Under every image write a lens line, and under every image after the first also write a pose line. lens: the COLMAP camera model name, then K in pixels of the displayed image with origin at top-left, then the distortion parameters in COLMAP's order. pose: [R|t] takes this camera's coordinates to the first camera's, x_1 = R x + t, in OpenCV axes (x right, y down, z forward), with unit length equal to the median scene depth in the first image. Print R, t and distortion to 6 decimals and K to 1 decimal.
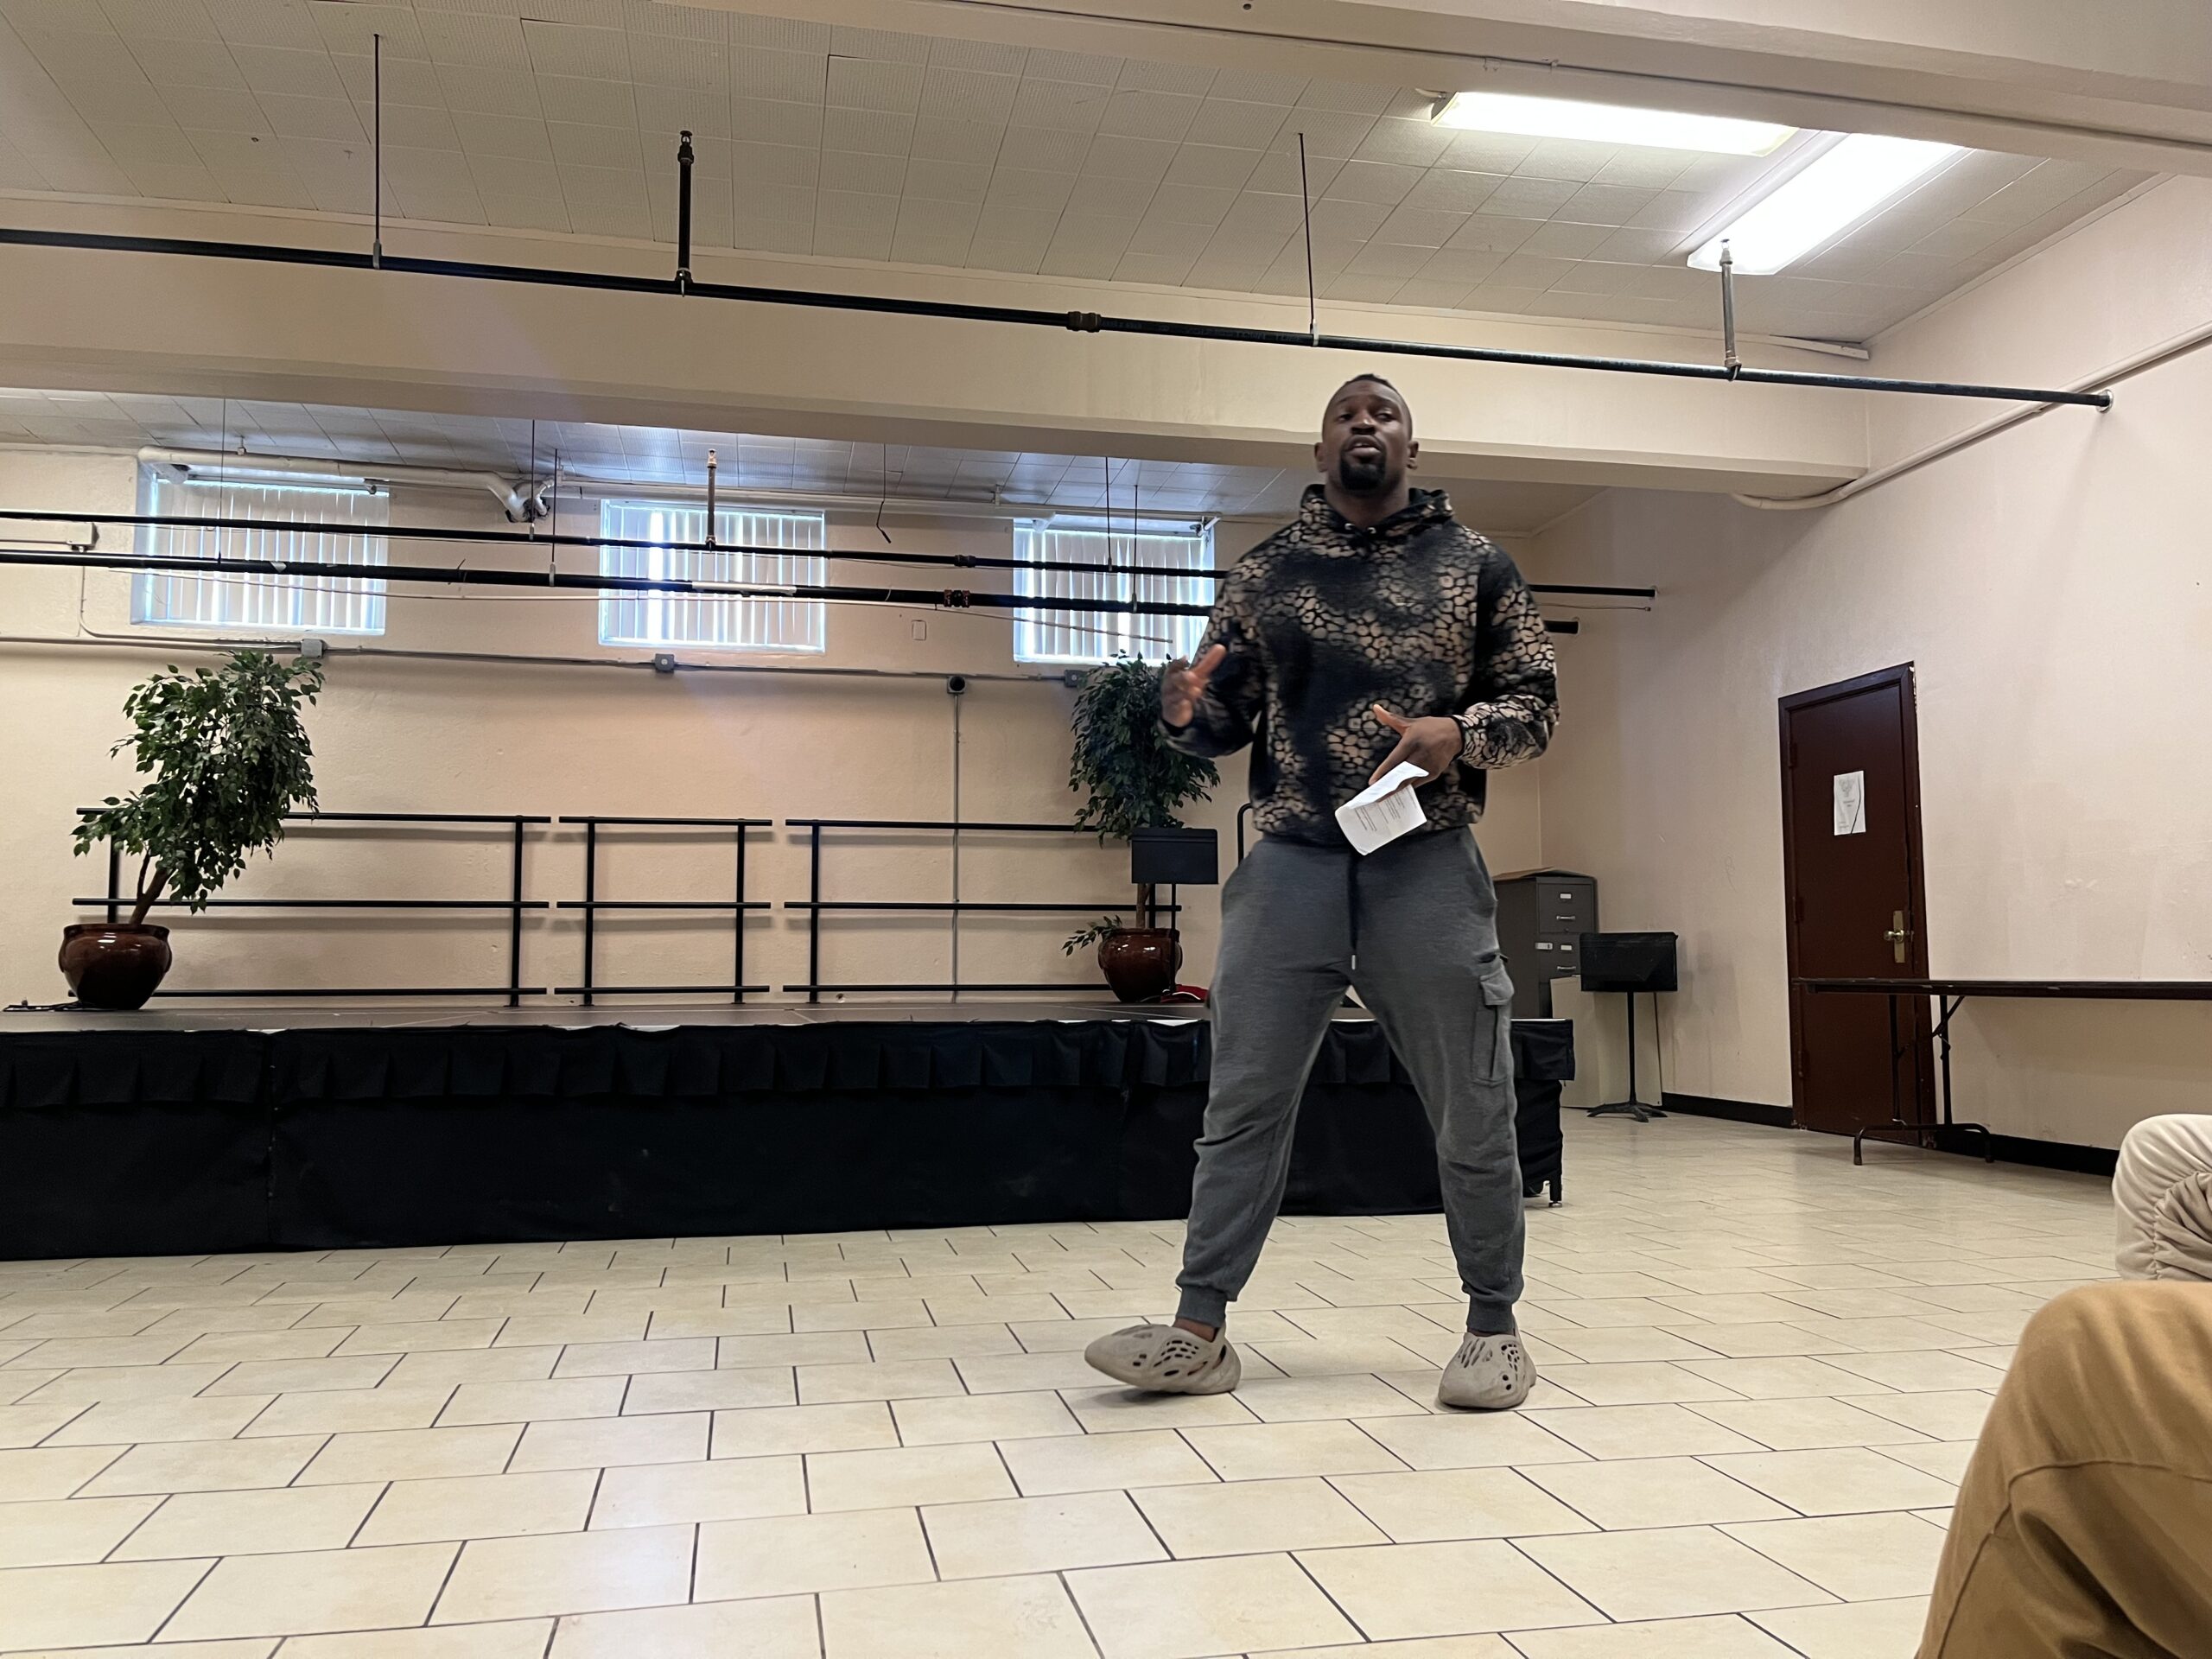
lens RADIAL K [[1672.6, 0, 1114.1], [0, 1672.6, 875.8], [0, 0, 1]] dist [0.066907, -0.088249]
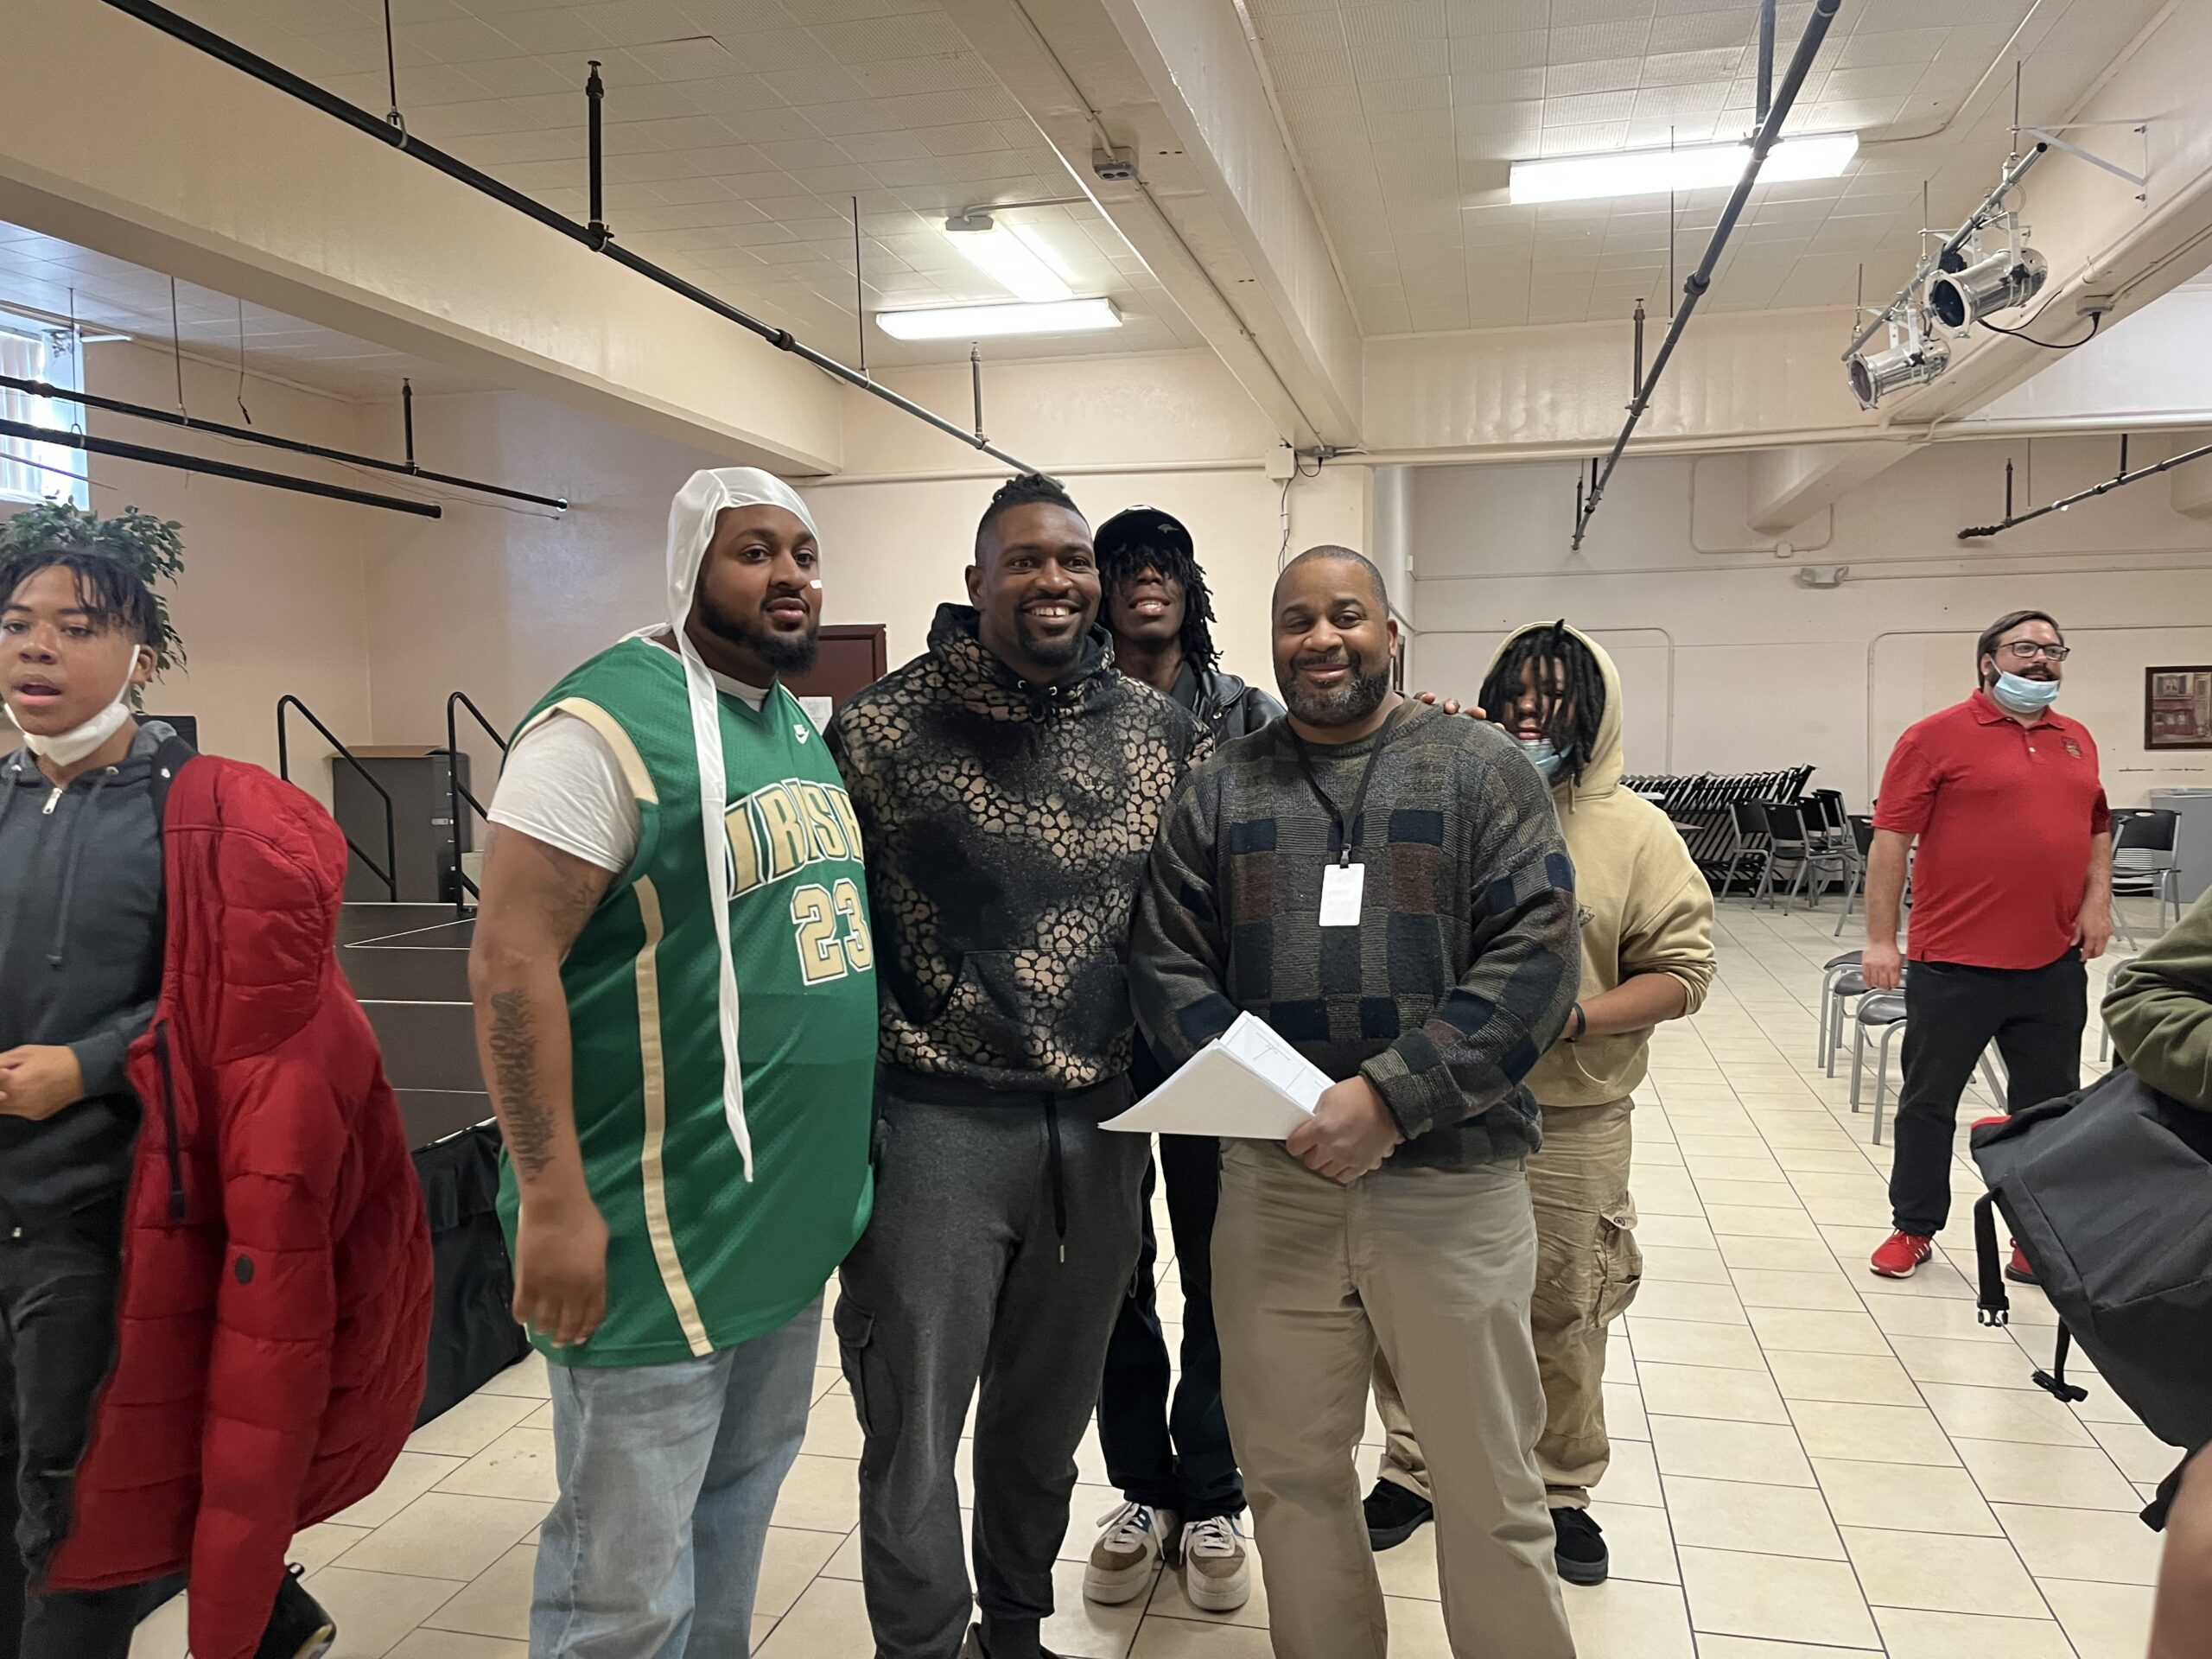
lens RADIAL K [[1672.6, 0, 1111.1], [0, 1672.6, 841.0], [0, 0, 1]] dist [0.066907, -0.088249]
pose [[0.423891, -0.066334, 0.903281, -0.664197], [-0.043476, 0.994675, 0.093448, -0.081879], [-0.904669, -0.078882, 0.418750, 0.231766]]
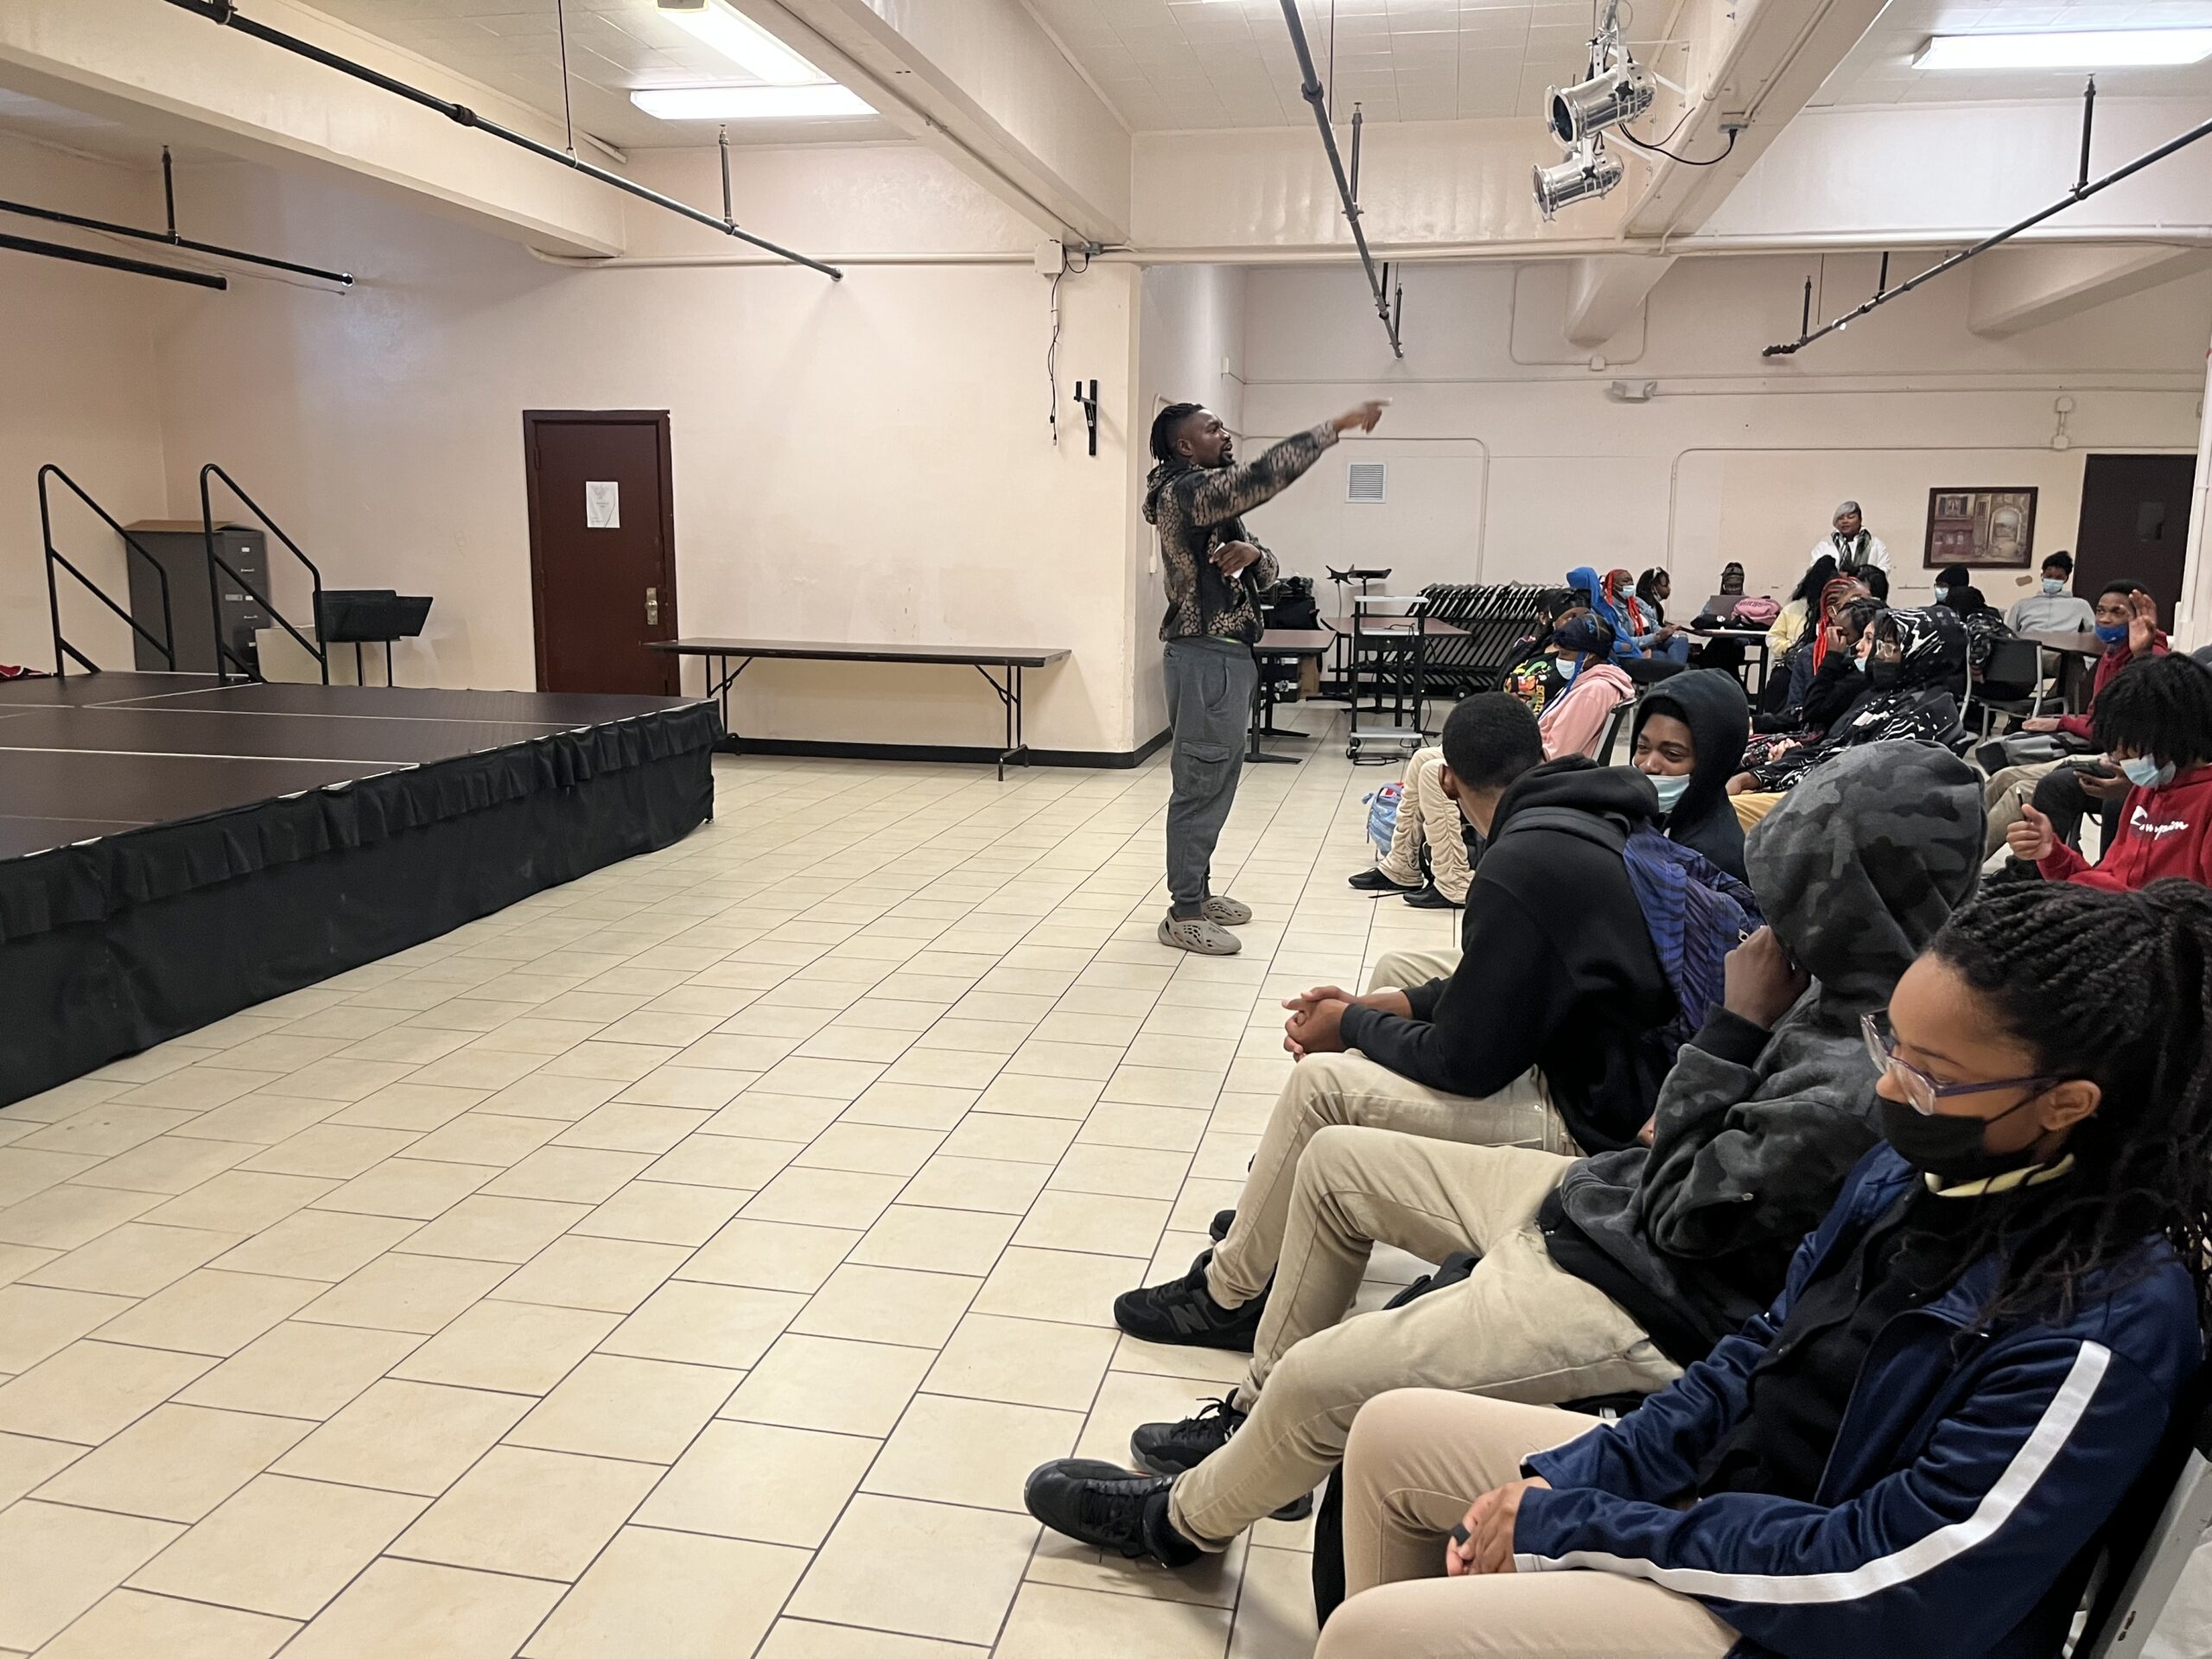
lens RADIAL K [[1672.6, 0, 1112.9], [0, 1672.6, 835.6], [0, 0, 1]] dist [0.066907, -0.088249]
pose [[0.396243, -0.156244, 0.904754, -0.665698], [-0.067260, 0.977827, 0.198320, -0.079274], [-0.915679, -0.139436, 0.376948, 0.081754]]
